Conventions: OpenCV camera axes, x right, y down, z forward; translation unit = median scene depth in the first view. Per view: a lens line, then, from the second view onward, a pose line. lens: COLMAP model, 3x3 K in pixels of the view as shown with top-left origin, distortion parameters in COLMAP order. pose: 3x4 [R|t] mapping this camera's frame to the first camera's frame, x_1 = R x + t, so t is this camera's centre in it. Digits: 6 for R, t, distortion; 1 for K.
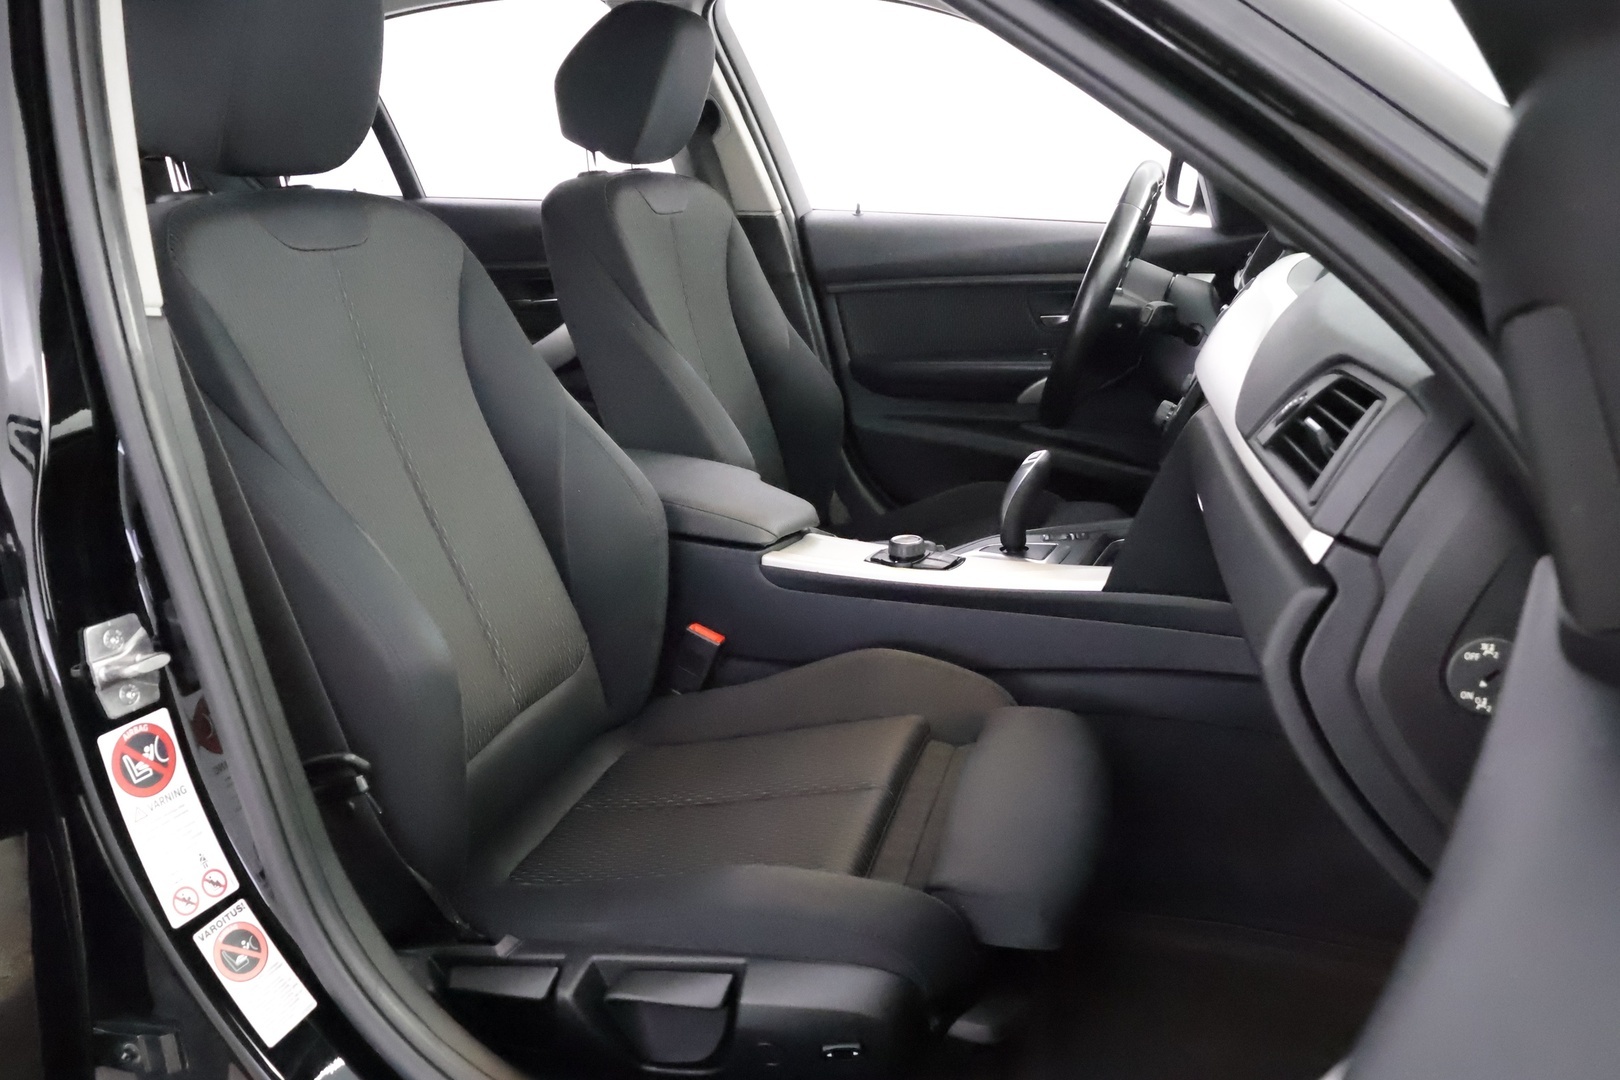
lens RADIAL K [[1266.4, 0, 810.0], [0, 1266.4, 540.0], [0, 0, 1]] dist [0.000572, 0.004181]
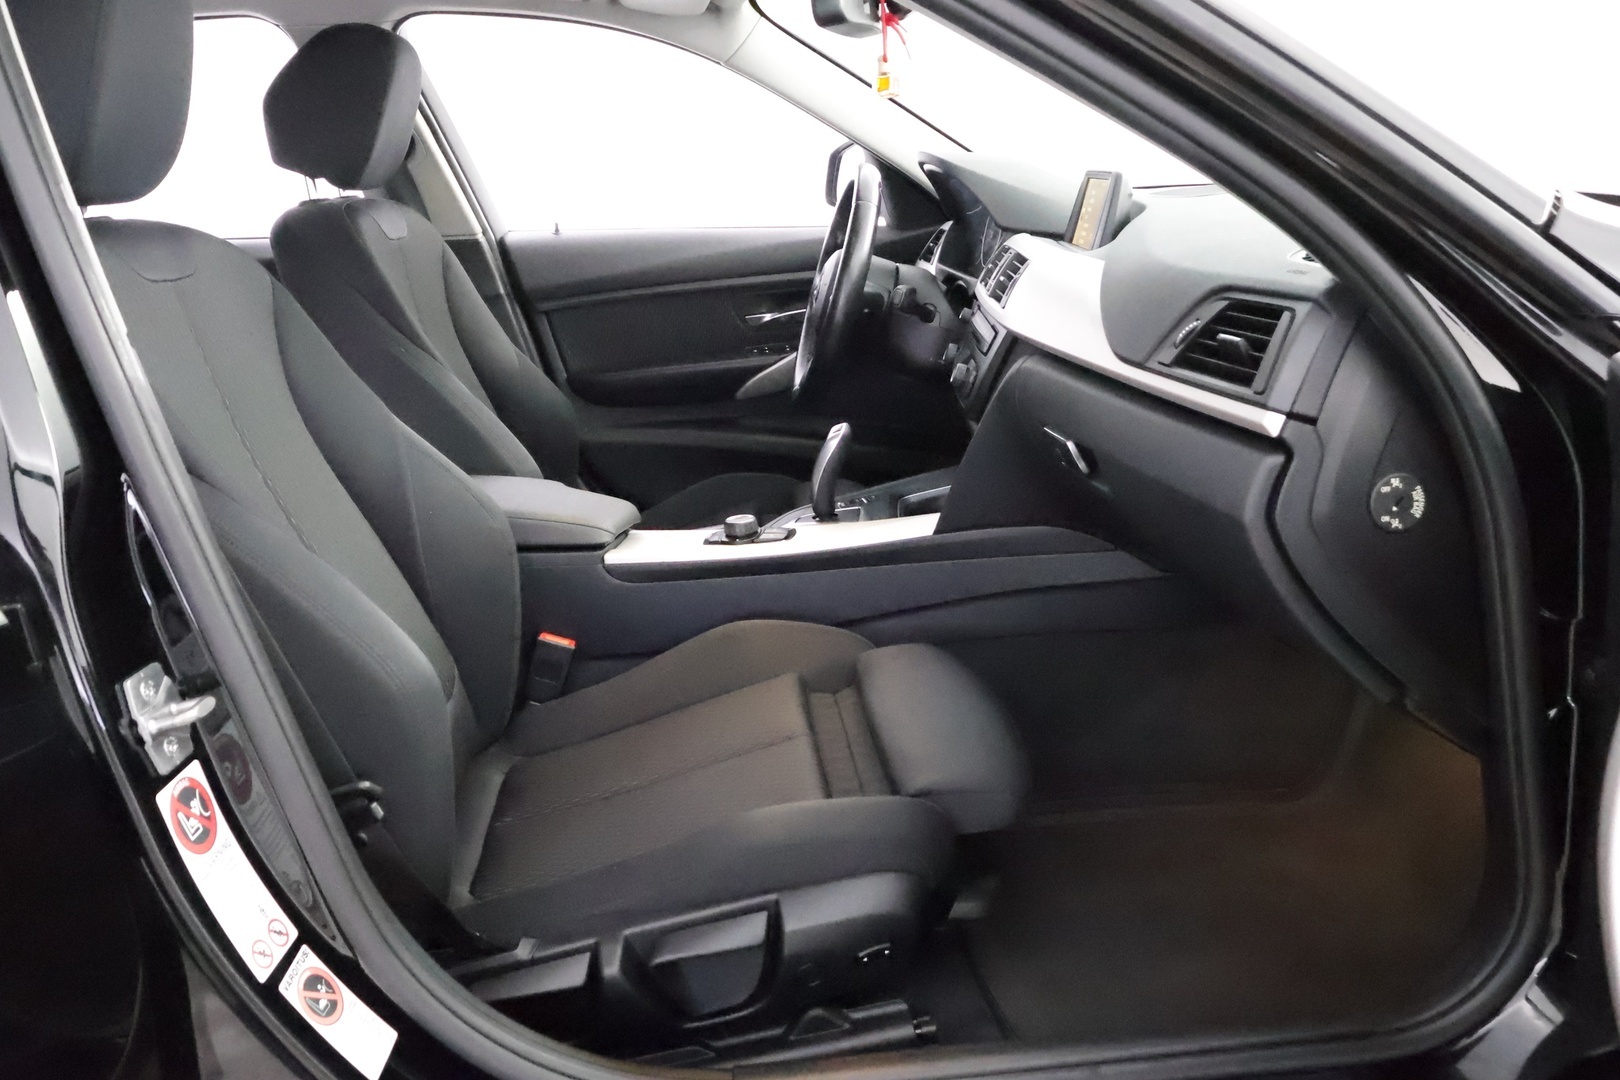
lens RADIAL K [[1266.4, 0, 810.0], [0, 1266.4, 540.0], [0, 0, 1]] dist [0.000572, 0.004181]
pose [[0.926297, -0.140344, 0.349682, -0.343953], [0.148791, 0.988865, 0.002736, 0.032473], [-0.346172, 0.049495, 0.936865, -0.035042]]
